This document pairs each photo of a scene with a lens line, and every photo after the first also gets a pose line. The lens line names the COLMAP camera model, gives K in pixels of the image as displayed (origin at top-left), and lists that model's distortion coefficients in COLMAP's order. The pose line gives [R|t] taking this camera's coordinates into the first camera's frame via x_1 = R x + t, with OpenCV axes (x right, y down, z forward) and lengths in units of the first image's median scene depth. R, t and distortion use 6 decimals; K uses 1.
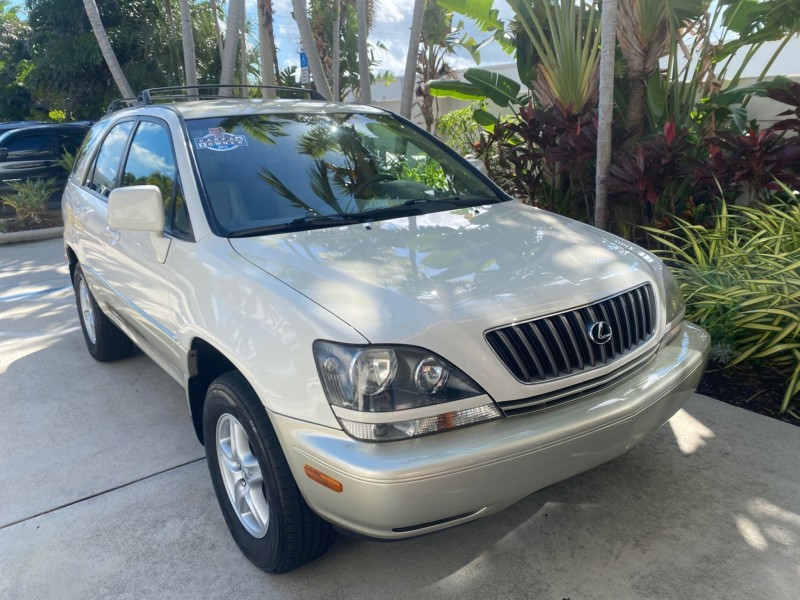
lens RADIAL K [[615.5, 0, 399.7], [0, 615.5, 301.8], [0, 0, 1]] dist [0.013096, -0.009853]
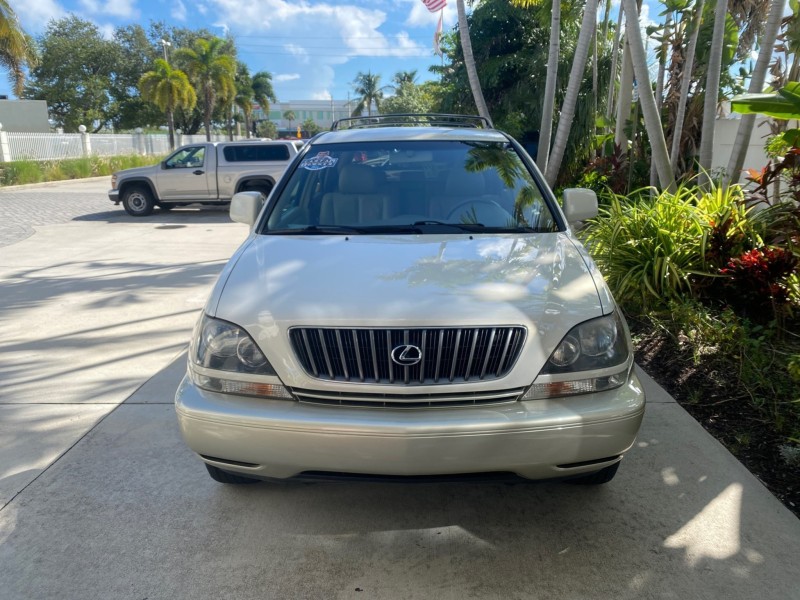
lens RADIAL K [[615.5, 0, 401.7], [0, 615.5, 301.4], [0, 0, 1]] dist [0.013096, -0.009853]
pose [[0.786760, 0.171886, -0.592844, 0.723802], [-0.183990, 0.982091, 0.040570, -0.065076], [0.589200, 0.077158, 0.804295, 0.097058]]
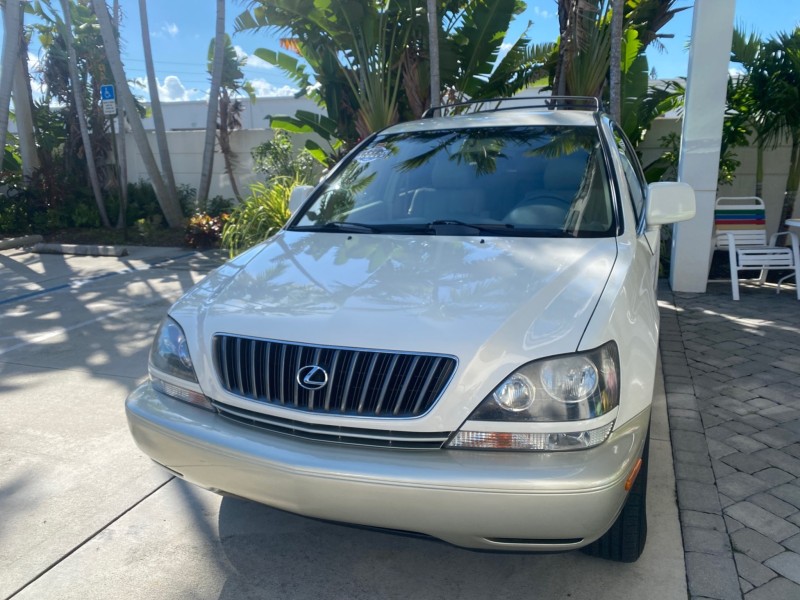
lens RADIAL K [[615.5, 0, 398.8], [0, 615.5, 295.8], [0, 0, 1]] dist [0.013096, -0.009853]
pose [[0.518258, 0.220301, -0.826363, 0.875315], [-0.219383, 0.968167, 0.120517, -0.162517], [0.826607, 0.118831, 0.550091, 0.447926]]
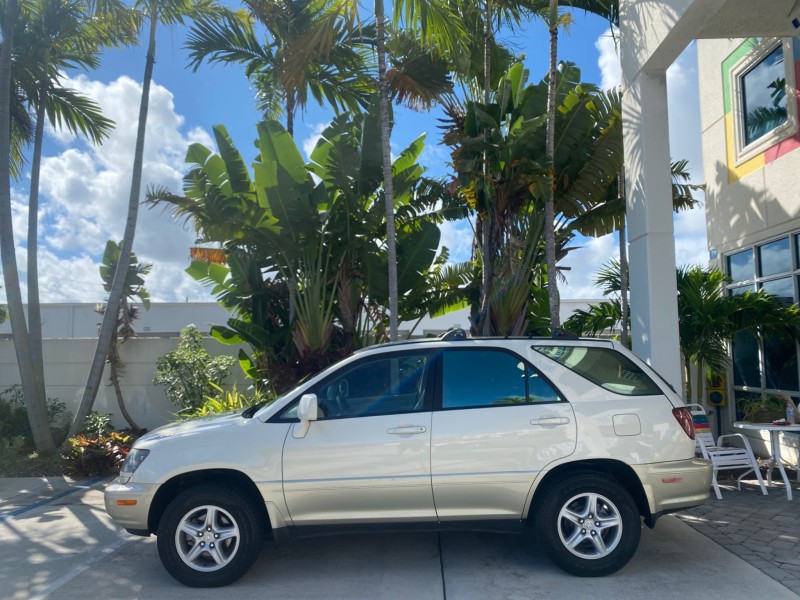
lens RADIAL K [[615.5, 0, 397.3], [0, 615.5, 303.9], [0, 0, 1]] dist [0.013096, -0.009853]
pose [[0.766214, -0.028704, -0.641944, 0.251711], [-0.179619, 0.949613, -0.256852, -0.016188], [0.616971, 0.312109, 0.722451, -0.130690]]
